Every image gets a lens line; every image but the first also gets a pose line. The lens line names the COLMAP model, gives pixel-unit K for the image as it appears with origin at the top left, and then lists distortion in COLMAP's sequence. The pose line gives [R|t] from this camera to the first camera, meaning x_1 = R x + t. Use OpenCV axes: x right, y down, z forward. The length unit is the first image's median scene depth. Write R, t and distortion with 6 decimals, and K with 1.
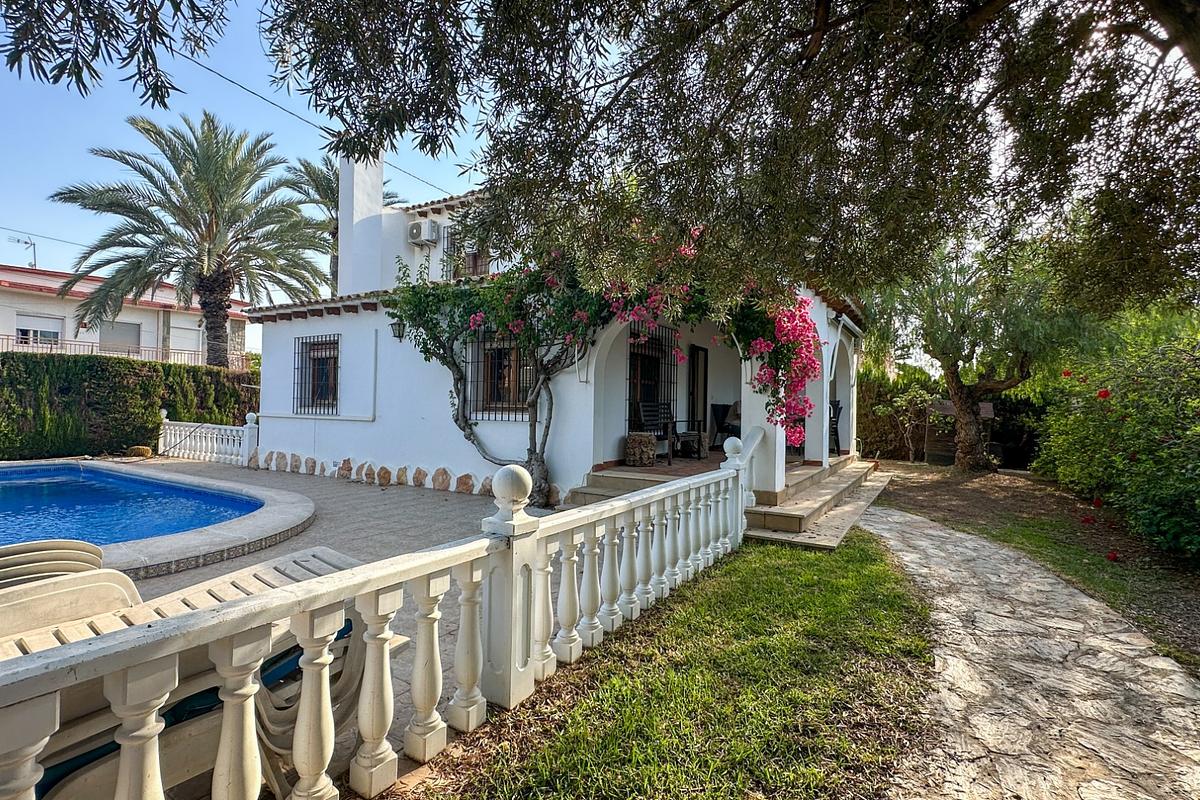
lens RADIAL K [[567.8, 0, 597.6], [0, 567.8, 396.4], [0, 0, 1]] dist [0.002897, -0.000015]
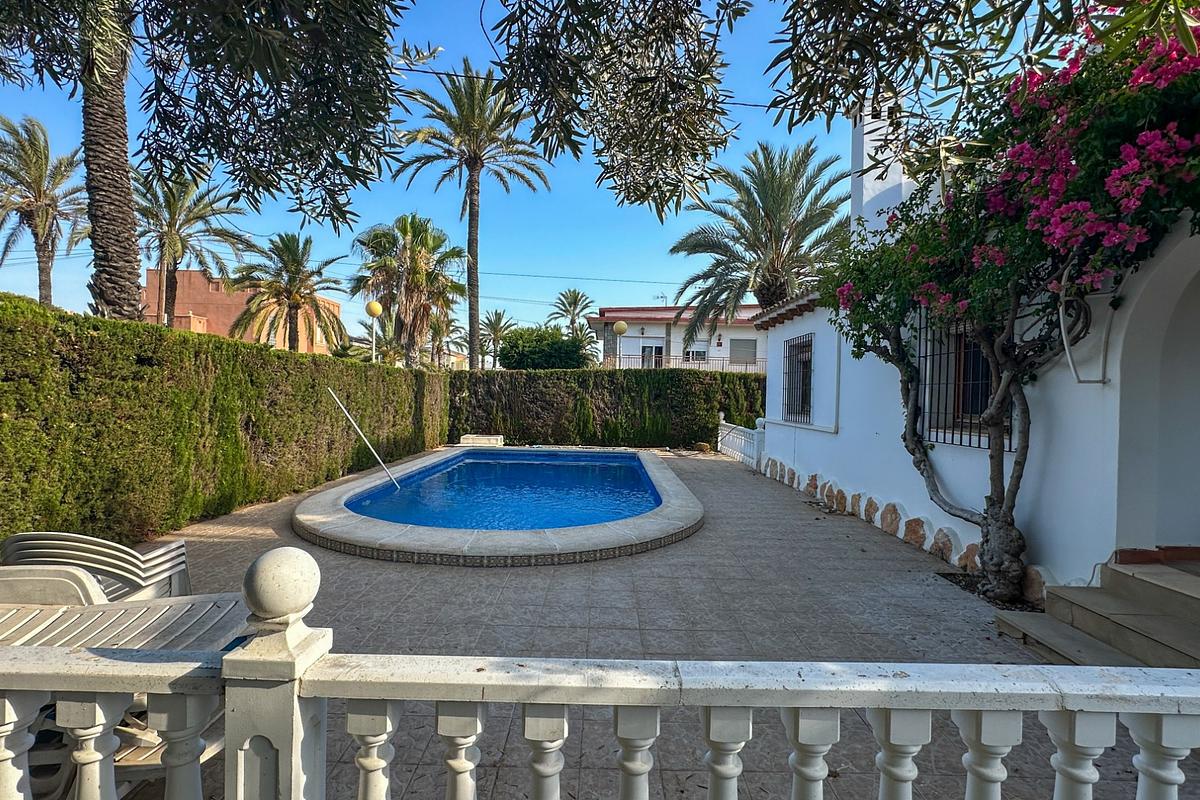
lens RADIAL K [[567.8, 0, 597.6], [0, 567.8, 396.4], [0, 0, 1]] dist [0.002897, -0.000015]
pose [[0.502070, -0.003275, -0.864821, 0.148706], [0.002219, 0.999994, -0.002499, -0.009194], [0.864824, -0.000665, 0.502075, 0.272536]]
